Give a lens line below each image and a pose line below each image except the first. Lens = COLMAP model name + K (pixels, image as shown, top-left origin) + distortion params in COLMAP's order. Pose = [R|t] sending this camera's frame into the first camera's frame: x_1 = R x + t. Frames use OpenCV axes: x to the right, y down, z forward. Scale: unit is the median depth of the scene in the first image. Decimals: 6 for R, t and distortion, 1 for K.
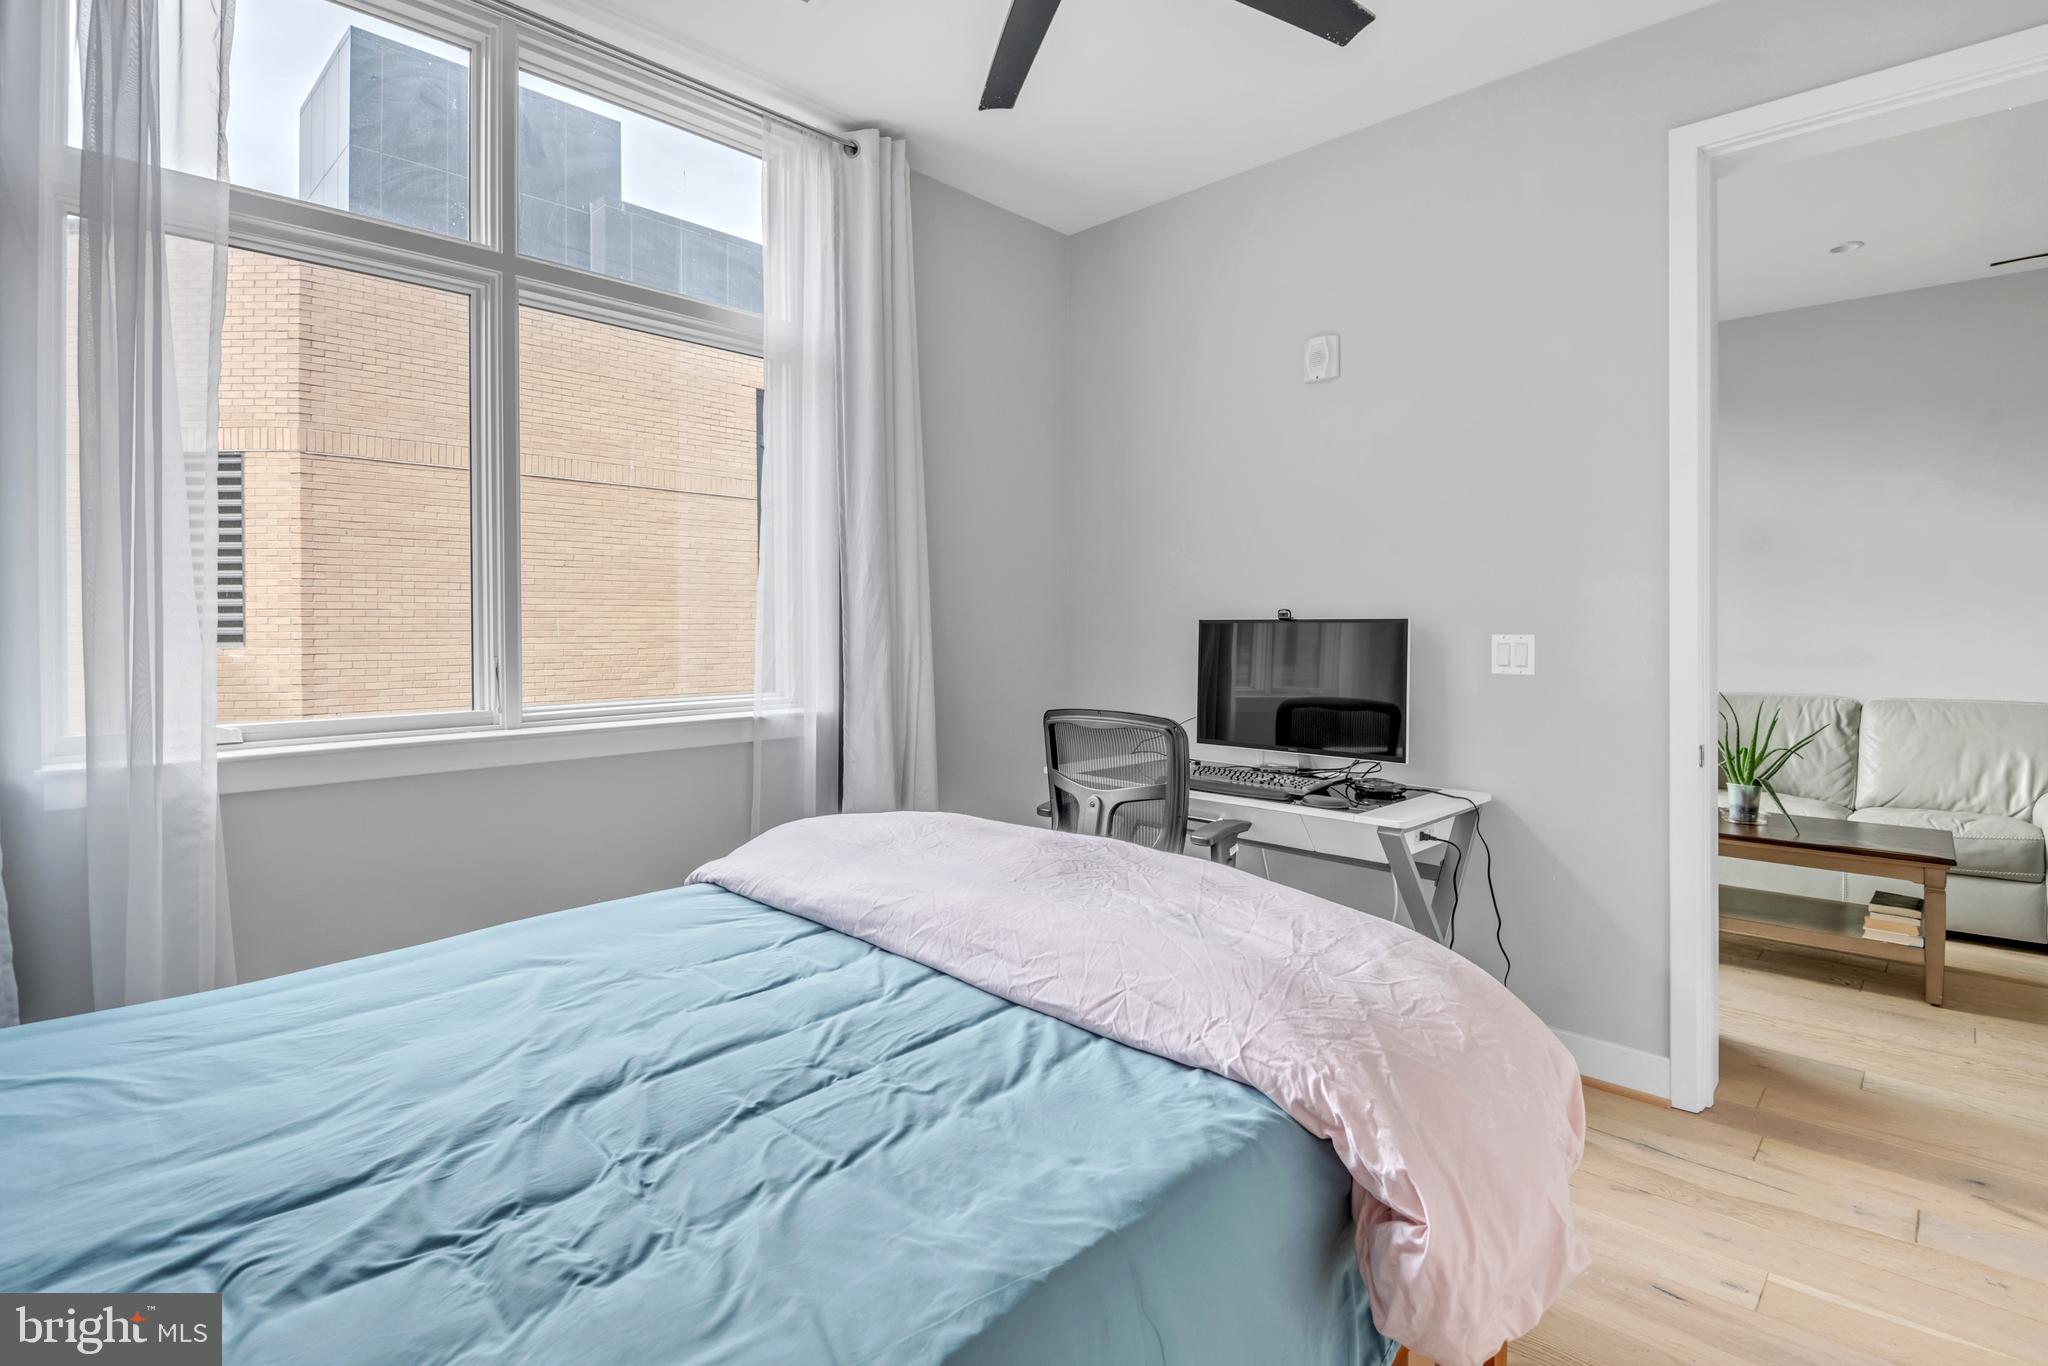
lens RADIAL K [[961.1, 0, 1057.2], [0, 961.1, 626.9], [0, 0, 1]] dist [-0.001118, -0.000302]
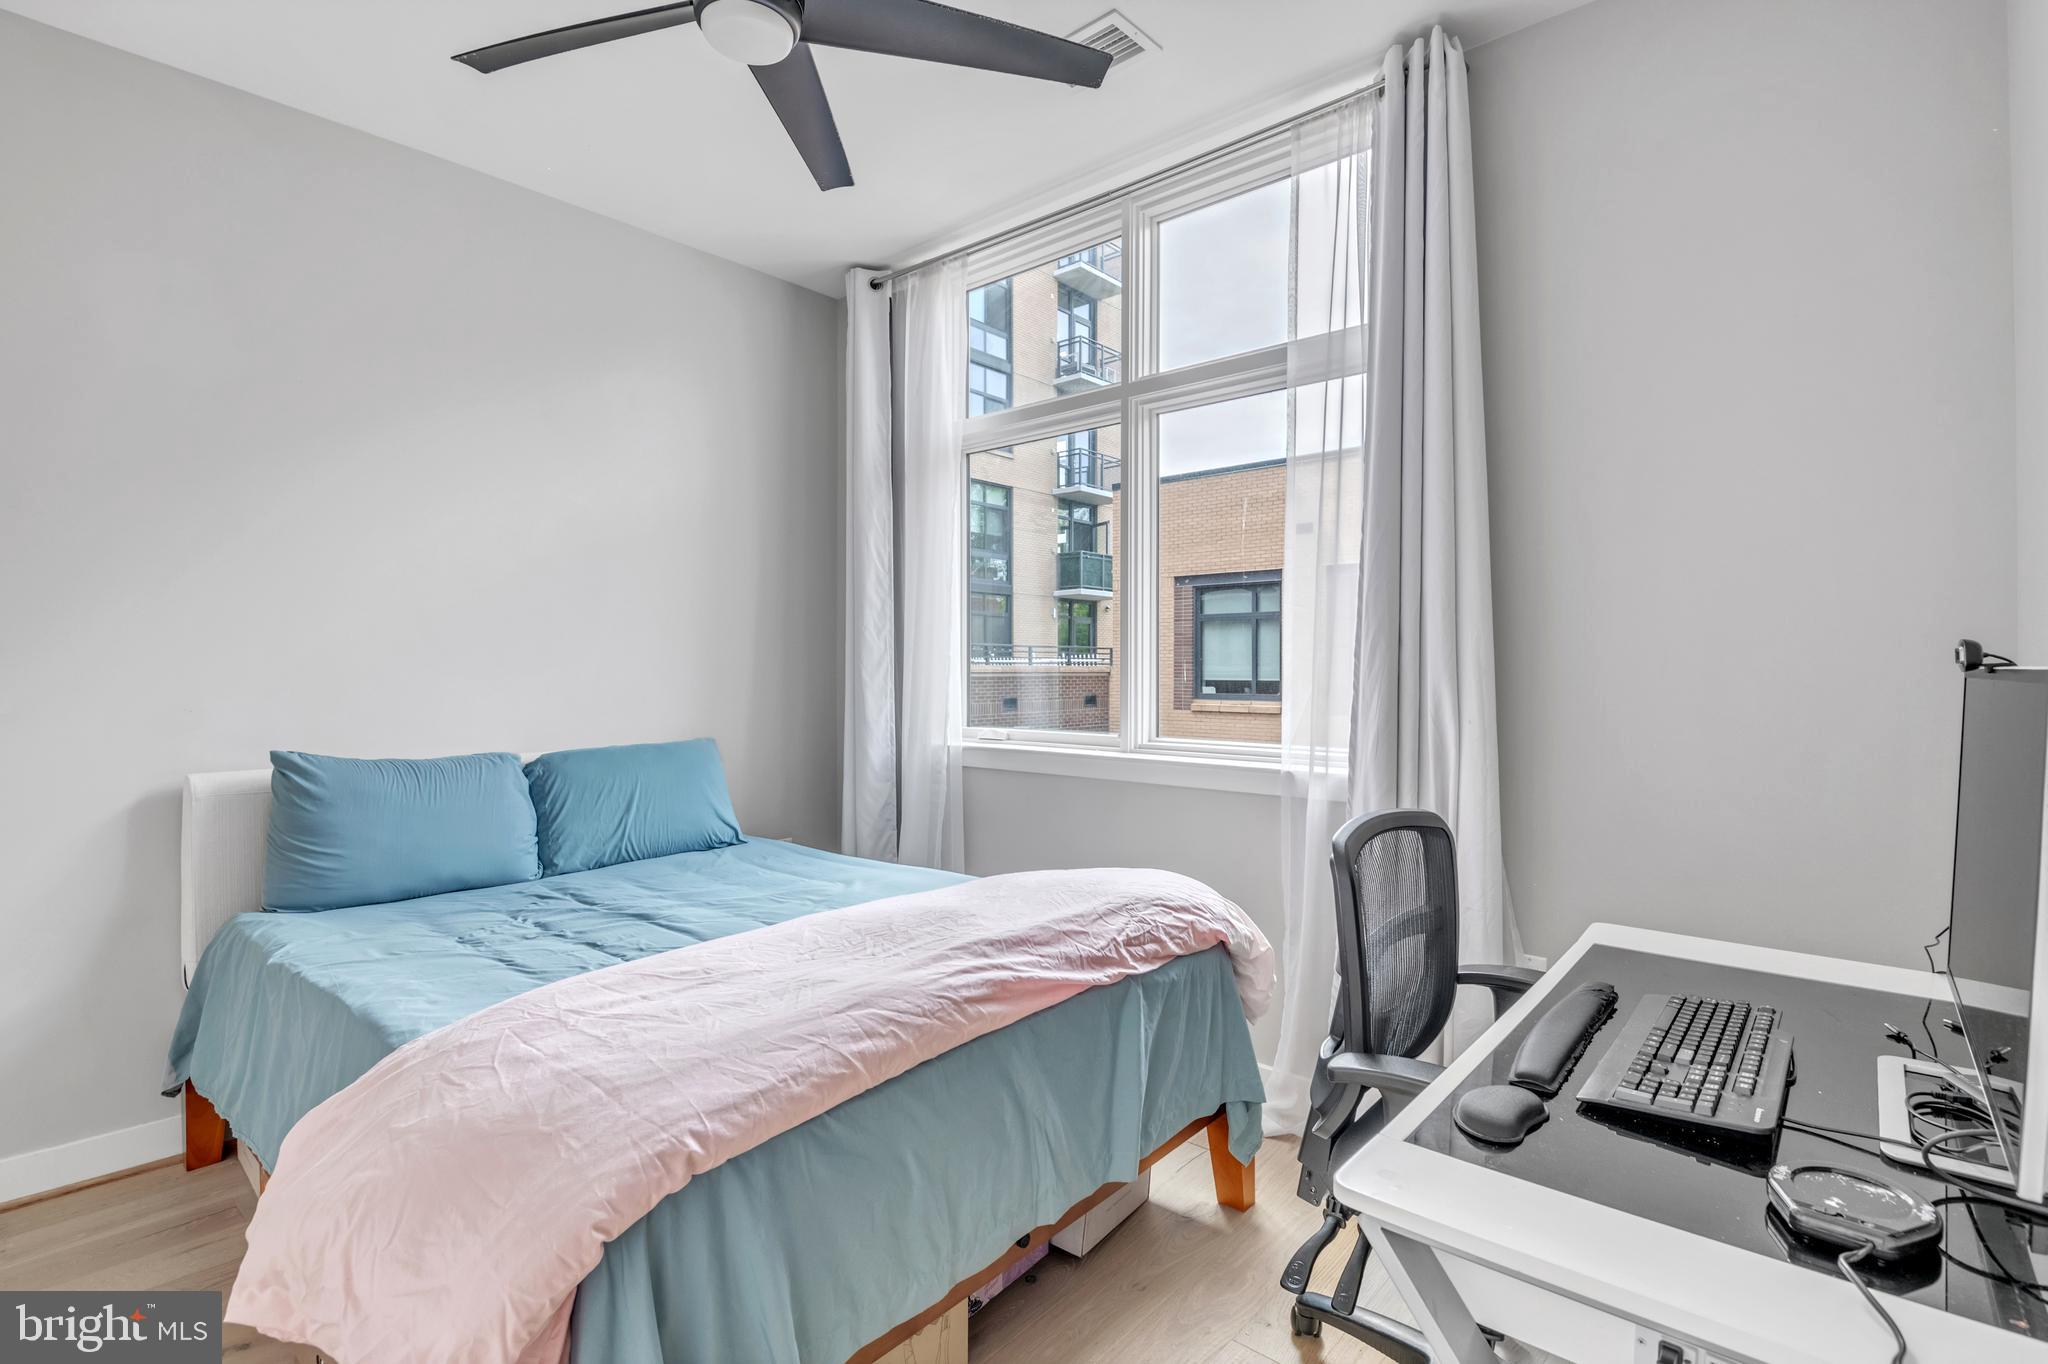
lens RADIAL K [[961.1, 0, 1026.6], [0, 961.1, 675.2], [0, 0, 1]] dist [-0.001118, -0.000302]
pose [[0.056800, 0.021034, -0.998164, 1.332438], [-0.000834, 0.999779, 0.021021, -0.043731], [0.998385, -0.000362, 0.056805, 1.477831]]
